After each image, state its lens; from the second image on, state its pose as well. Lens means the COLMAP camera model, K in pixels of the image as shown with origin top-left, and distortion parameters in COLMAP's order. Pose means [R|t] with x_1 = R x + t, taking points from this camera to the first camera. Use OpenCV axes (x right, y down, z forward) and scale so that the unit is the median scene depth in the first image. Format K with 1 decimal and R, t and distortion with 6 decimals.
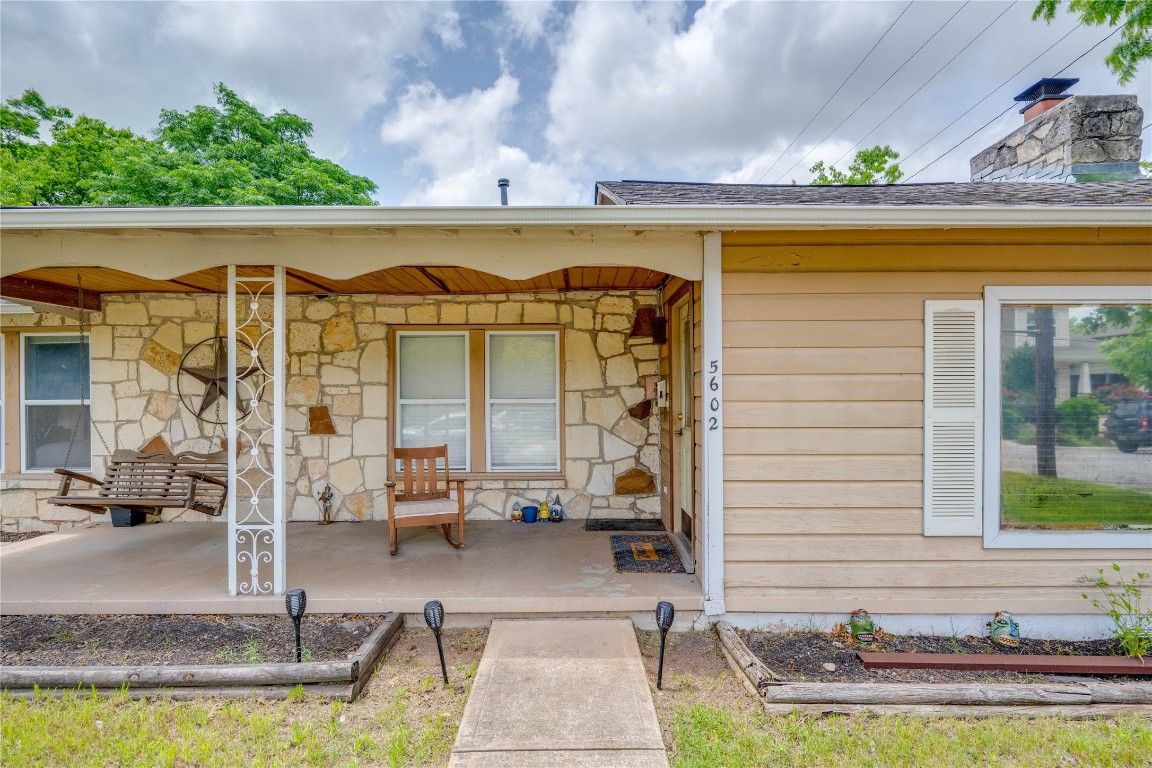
lens RADIAL K [[788.9, 0, 573.9], [0, 788.9, 392.0], [0, 0, 1]] dist [-0.003353, 0.000142]
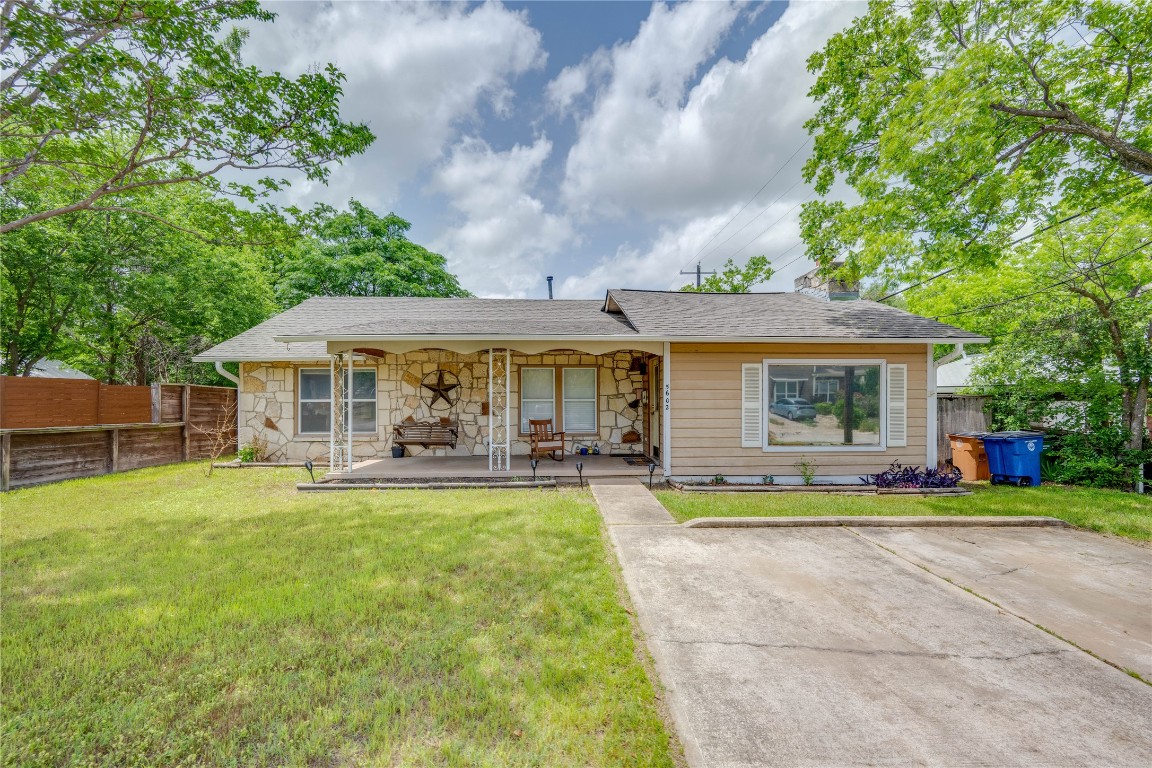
lens RADIAL K [[788.9, 0, 577.2], [0, 788.9, 384.8], [0, 0, 1]] dist [-0.003353, 0.000142]
pose [[0.997974, 0.003254, 0.063546, -0.213057], [-0.002277, 0.999878, -0.015427, 0.003145], [-0.063588, 0.015251, 0.997860, -1.182492]]
